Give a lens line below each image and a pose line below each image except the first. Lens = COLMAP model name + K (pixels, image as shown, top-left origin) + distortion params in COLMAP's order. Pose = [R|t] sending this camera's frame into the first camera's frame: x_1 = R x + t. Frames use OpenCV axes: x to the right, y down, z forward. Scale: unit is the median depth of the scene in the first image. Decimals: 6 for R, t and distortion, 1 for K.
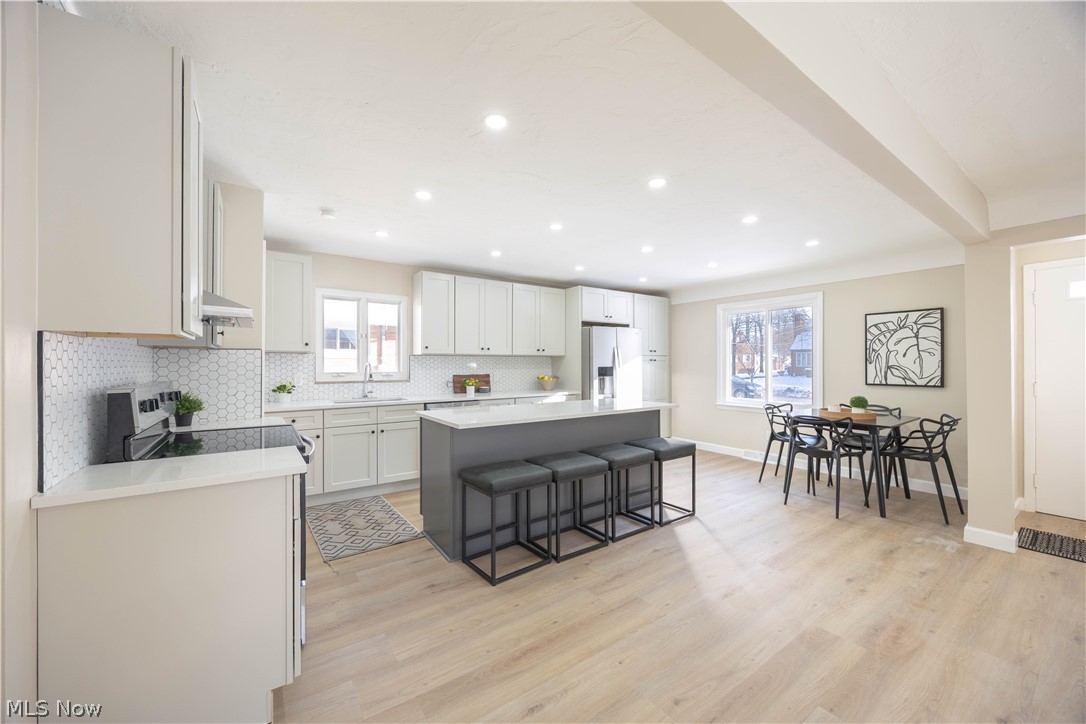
lens RADIAL K [[410.4, 0, 537.4], [0, 410.4, 361.6], [0, 0, 1]] dist [-0.005285, -0.000259]
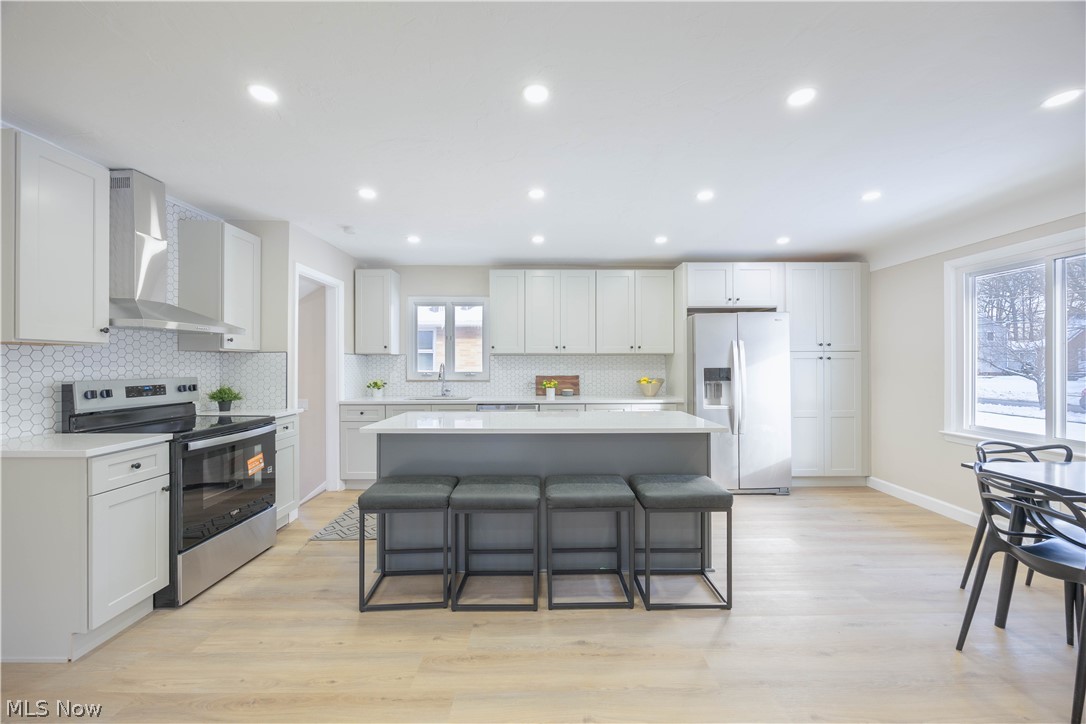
lens RADIAL K [[410.4, 0, 543.8], [0, 410.4, 364.2], [0, 0, 1]] dist [-0.005285, -0.000259]
pose [[0.825441, 0.000149, -0.564488, 0.384871], [0.003665, 0.999977, 0.005622, 0.001200], [0.564477, -0.006710, 0.825422, 0.259441]]
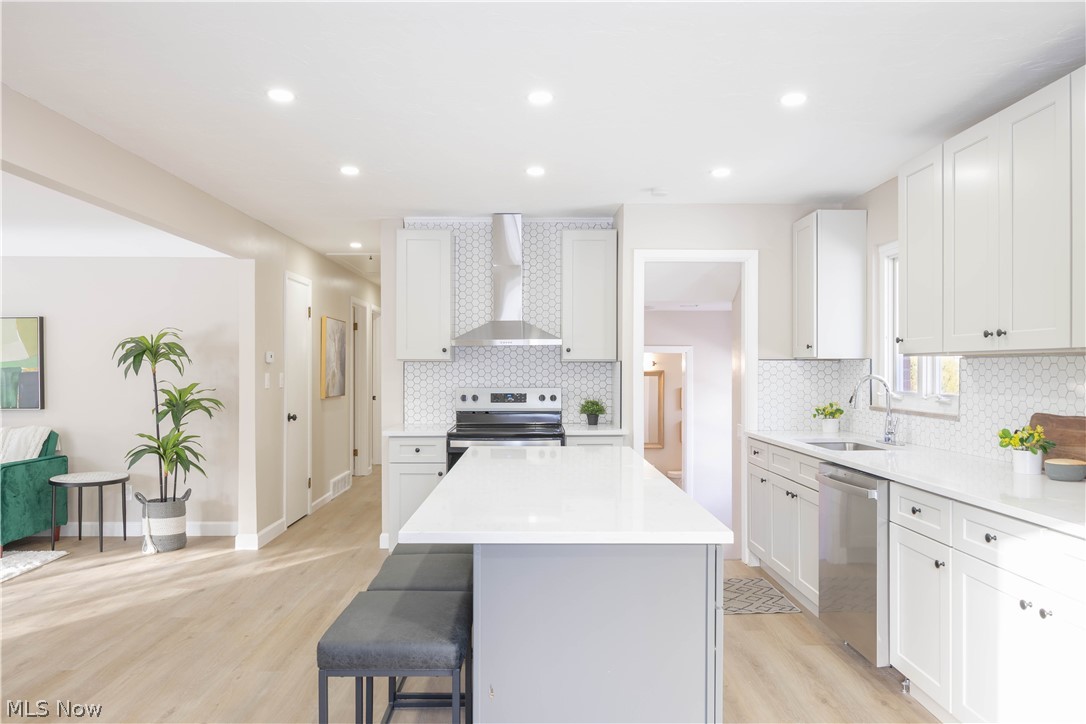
lens RADIAL K [[765.8, 0, 541.4], [0, 765.8, 366.2], [0, 0, 1]] dist [0.006994, -0.000562]
pose [[-0.552938, -0.003970, -0.833213, 0.608646], [0.003878, 0.999966, -0.007338, -0.002507], [0.833214, -0.007289, -0.552903, 1.136643]]
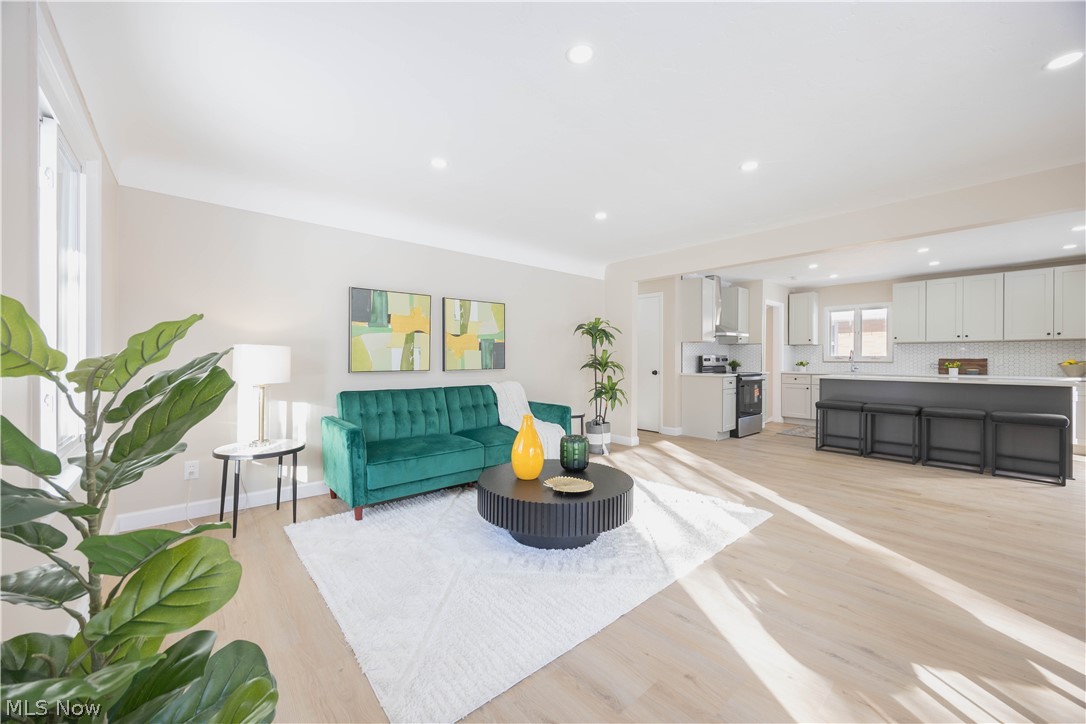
lens RADIAL K [[410.4, 0, 541.7], [0, 410.4, 359.9], [0, 0, 1]] dist [-0.005285, -0.000259]
pose [[0.106979, 0.004701, -0.994250, 0.990038], [0.002108, 0.999986, 0.004955, 0.031178], [0.994259, -0.002626, 0.106967, -0.350380]]
